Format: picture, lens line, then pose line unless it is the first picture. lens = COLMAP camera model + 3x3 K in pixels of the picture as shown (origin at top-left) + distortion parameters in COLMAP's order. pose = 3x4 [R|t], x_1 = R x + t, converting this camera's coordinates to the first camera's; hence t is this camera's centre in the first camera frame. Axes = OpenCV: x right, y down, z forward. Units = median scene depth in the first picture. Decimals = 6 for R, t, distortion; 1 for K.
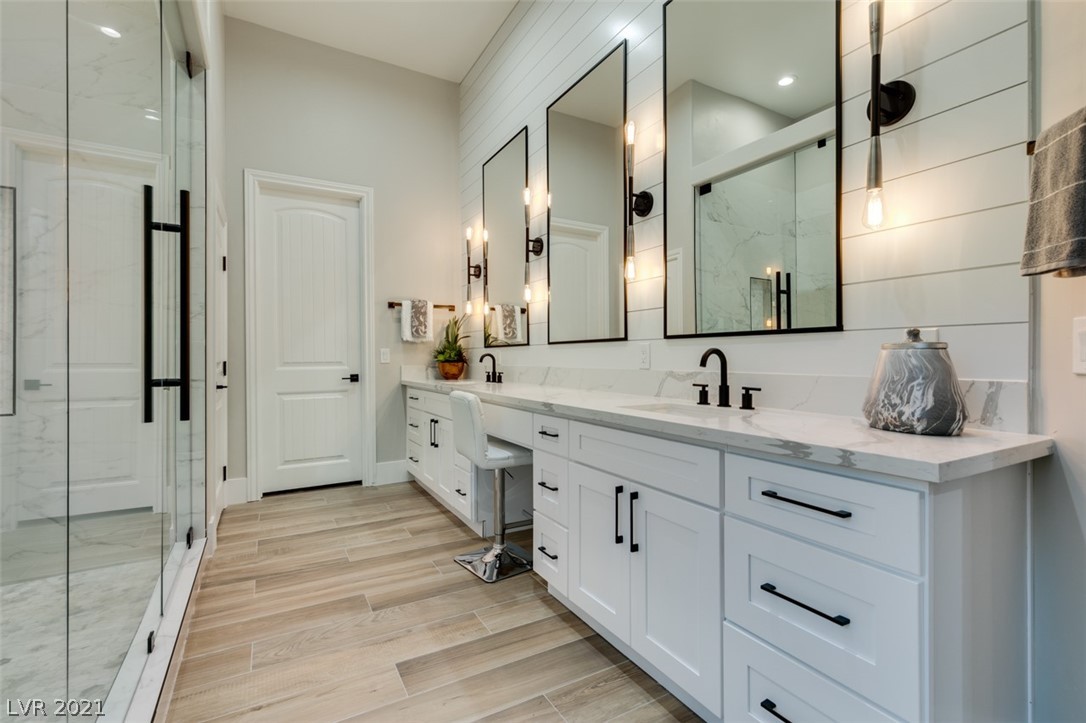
lens RADIAL K [[490.9, 0, 540.3], [0, 490.9, 357.2], [0, 0, 1]] dist [0.009361, 0.000066]
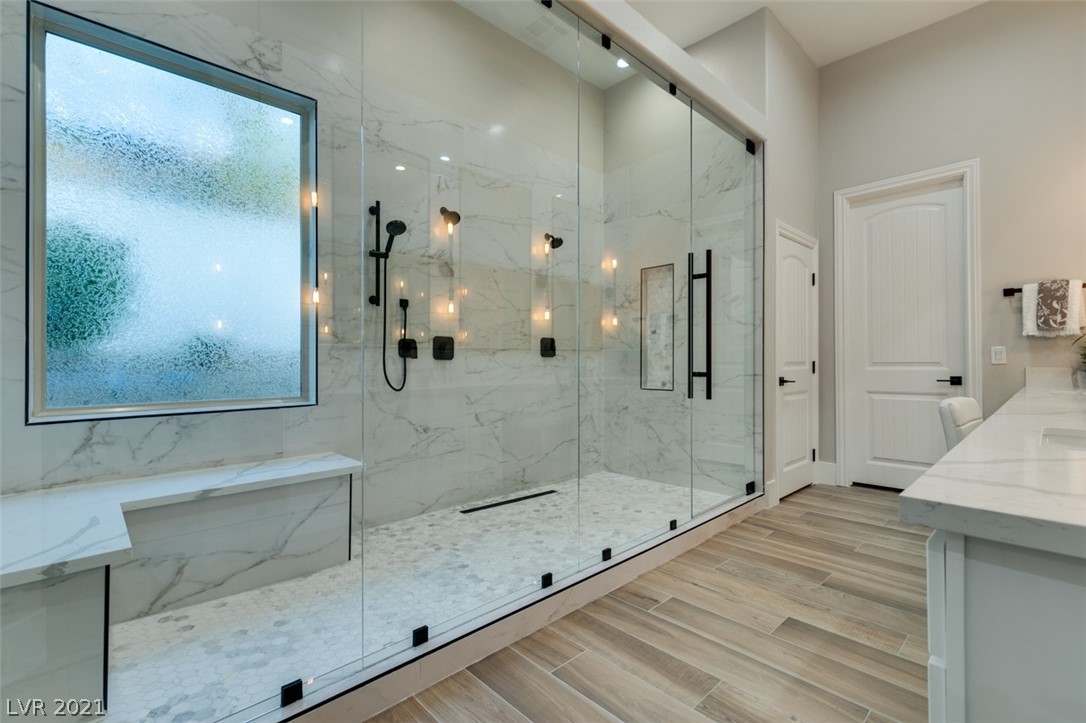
lens RADIAL K [[490.9, 0, 540.3], [0, 490.9, 357.2], [0, 0, 1]] dist [0.009361, 0.000066]
pose [[0.244884, -0.004113, -0.969544, 0.427919], [0.004556, 0.999985, -0.003092, -0.000825], [0.969542, -0.003660, 0.244899, 0.079422]]
